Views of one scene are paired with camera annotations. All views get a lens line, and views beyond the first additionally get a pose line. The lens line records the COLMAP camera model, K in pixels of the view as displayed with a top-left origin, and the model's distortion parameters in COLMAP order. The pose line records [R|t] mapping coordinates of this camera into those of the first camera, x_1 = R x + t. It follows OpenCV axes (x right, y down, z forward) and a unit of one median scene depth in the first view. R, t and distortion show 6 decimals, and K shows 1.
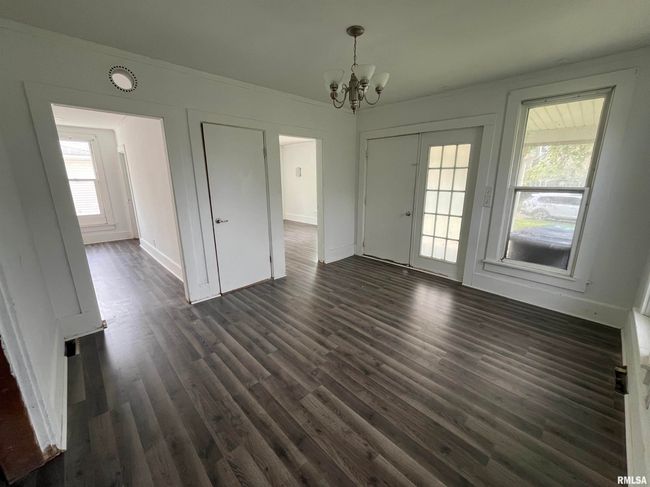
lens RADIAL K [[263.6, 0, 322.9], [0, 263.6, 241.2], [0, 0, 1]] dist [0.000416, -0.000698]
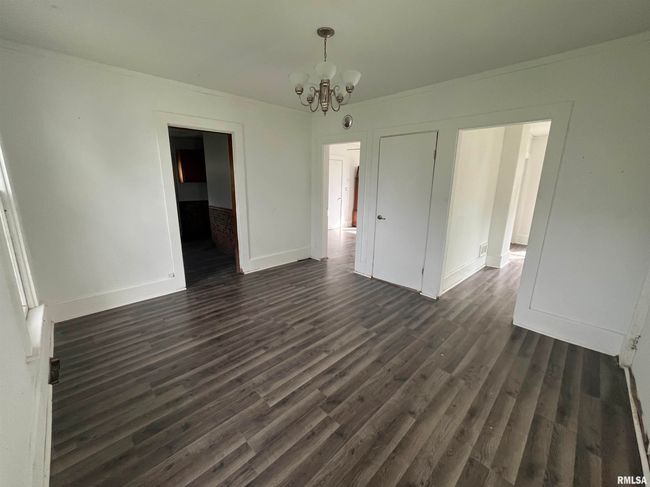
lens RADIAL K [[263.6, 0, 326.6], [0, 263.6, 241.0], [0, 0, 1]] dist [0.000416, -0.000698]
pose [[0.020539, 0.222211, -0.974782, 1.059454], [-0.247593, 0.945748, 0.210376, -0.224559], [0.968647, 0.237028, 0.074443, 0.940079]]
